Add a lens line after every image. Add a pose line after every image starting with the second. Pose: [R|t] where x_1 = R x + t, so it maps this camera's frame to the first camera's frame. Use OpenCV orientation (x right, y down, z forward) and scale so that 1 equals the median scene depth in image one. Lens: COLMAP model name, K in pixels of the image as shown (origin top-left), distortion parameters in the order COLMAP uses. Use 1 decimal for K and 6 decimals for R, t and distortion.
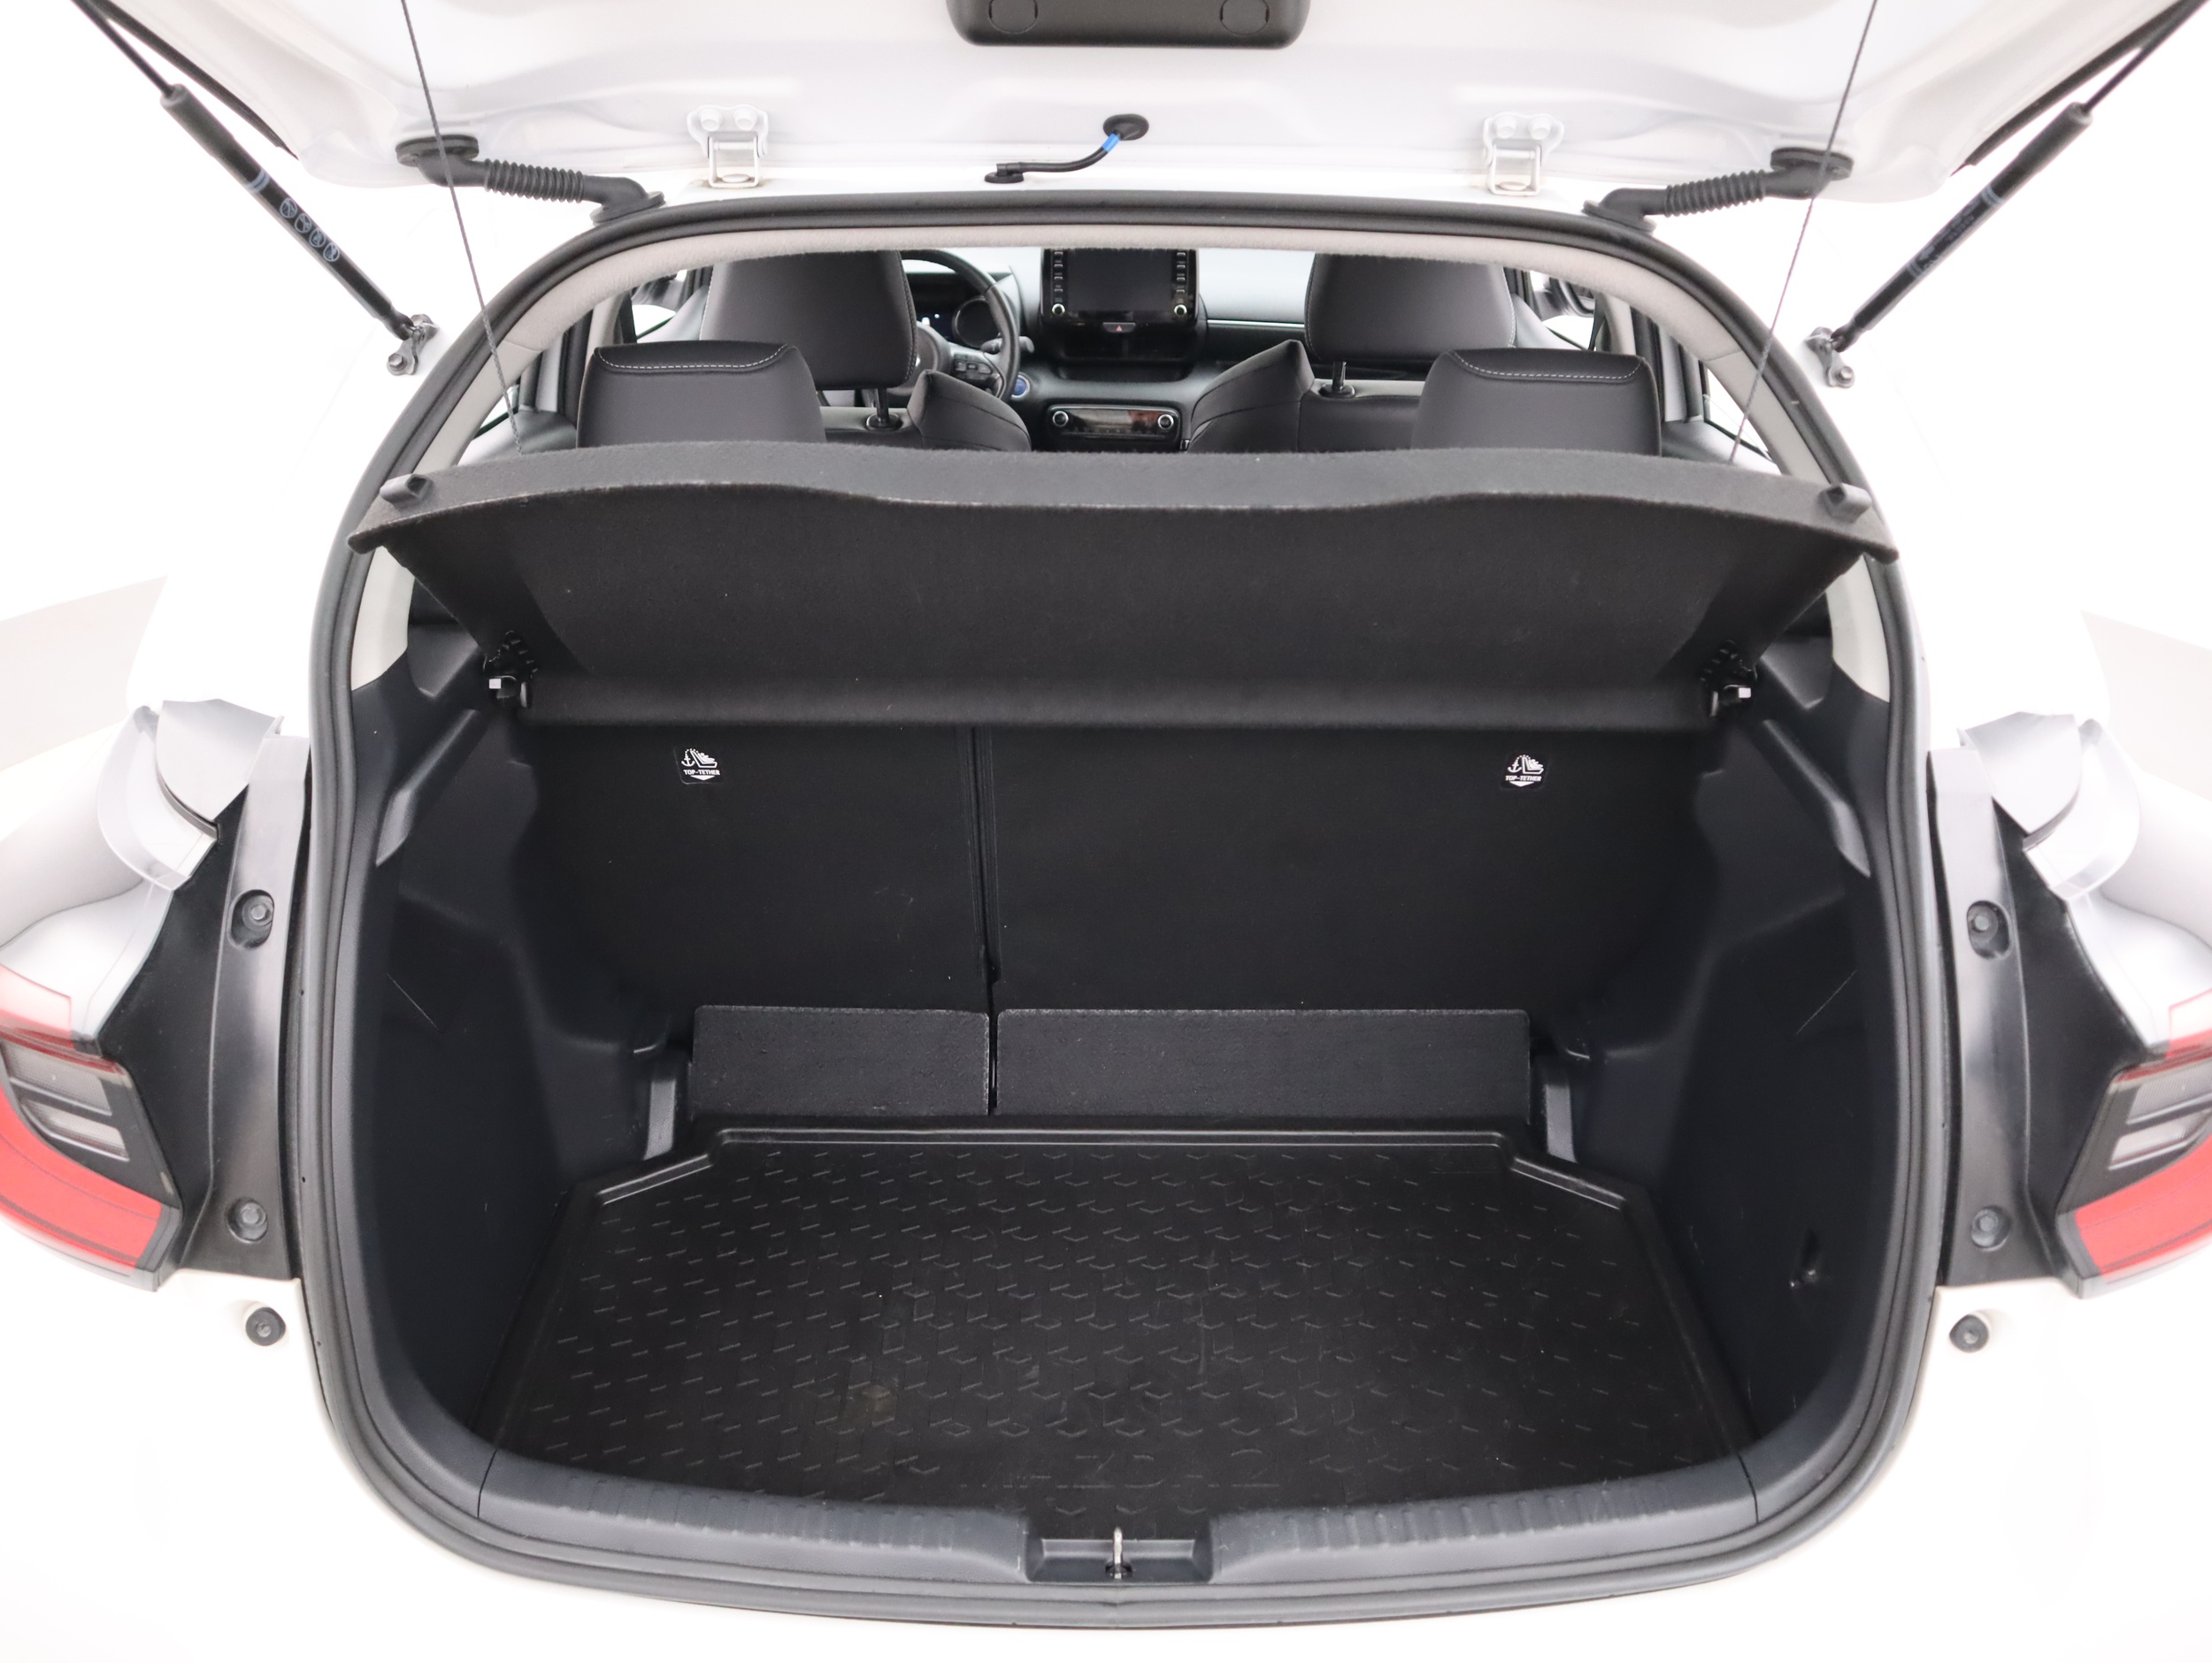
lens RADIAL K [[1728.1, 0, 1107.1], [0, 1728.1, 834.5], [0, 0, 1]] dist [-0.127431, 0.094014]
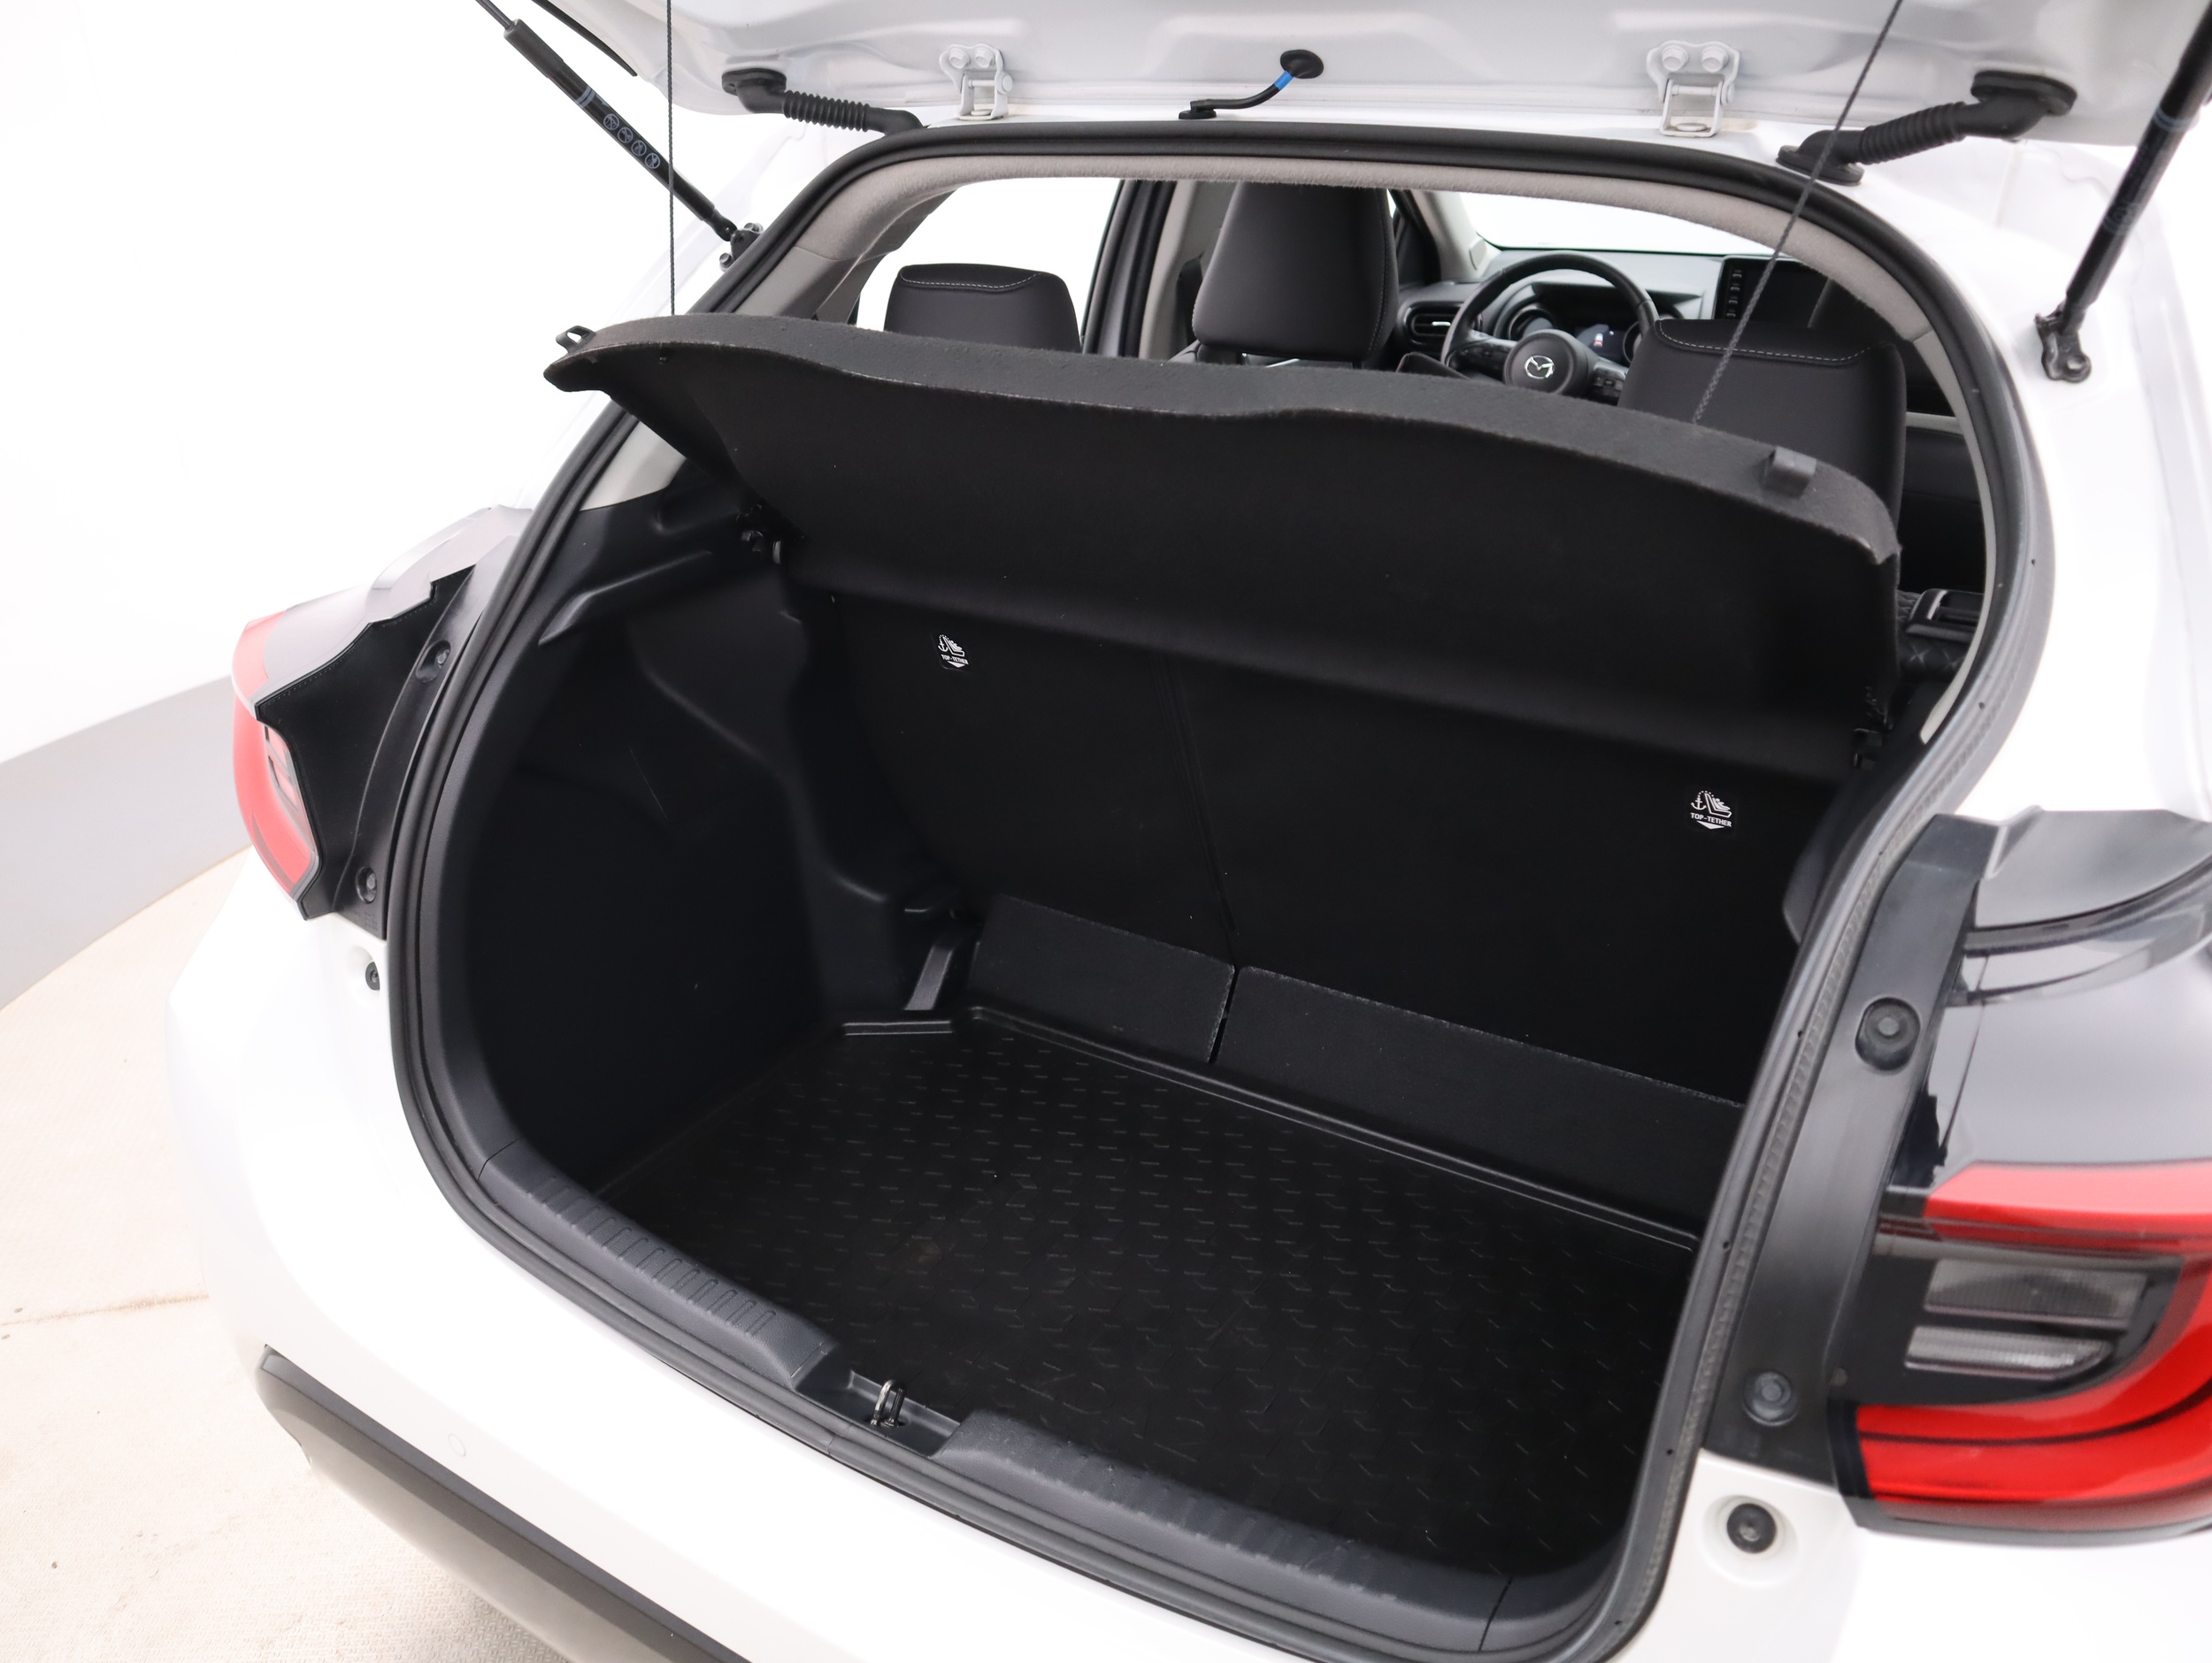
lens RADIAL K [[1728.0, 0, 1106.0], [0, 1728.0, 831.5], [0, 0, 1]] dist [-0.125327, 0.099220]
pose [[0.844125, 0.209617, -0.493471, 0.515090], [-0.223873, 0.974130, 0.030838, 0.019185], [0.487170, 0.084444, 0.869215, 0.119551]]
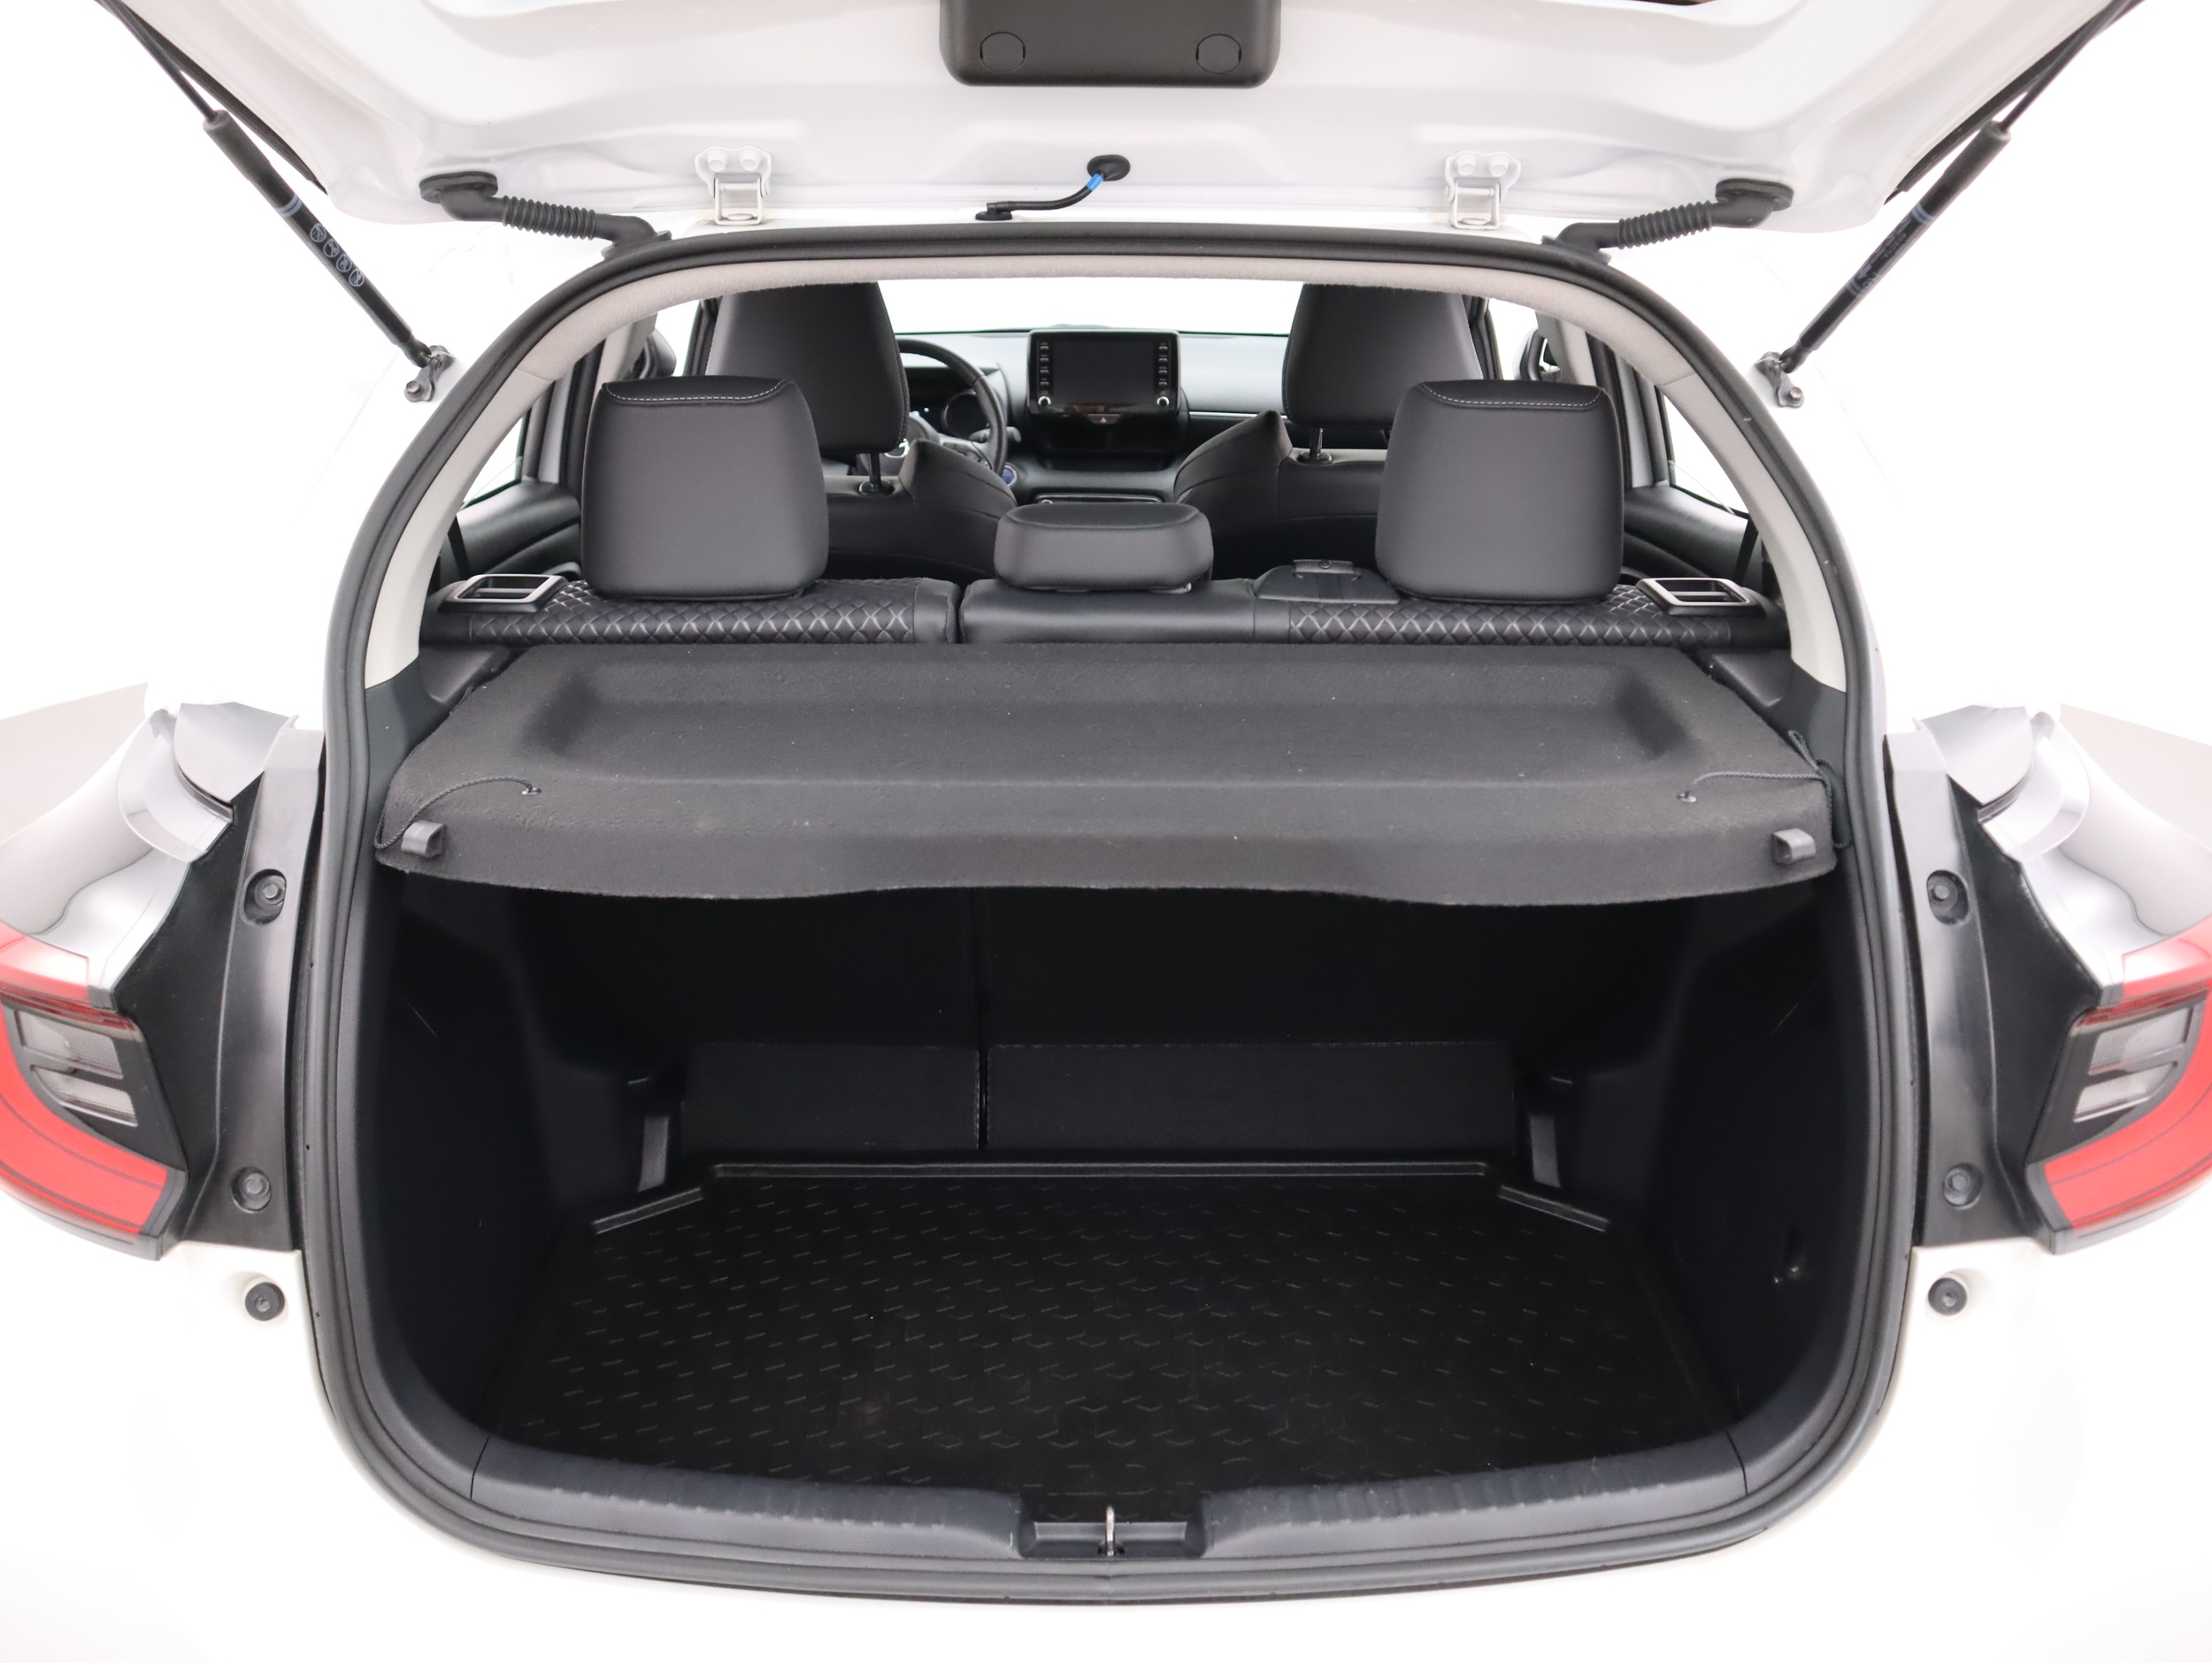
lens RADIAL K [[1728.0, 0, 1106.0], [0, 1728.0, 831.5], [0, 0, 1]] dist [-0.125327, 0.099220]
pose [[0.999957, -0.006148, 0.006870, -0.000439], [0.006663, 0.996954, -0.077709, 0.082092], [-0.006372, 0.077752, 0.996952, -0.029512]]
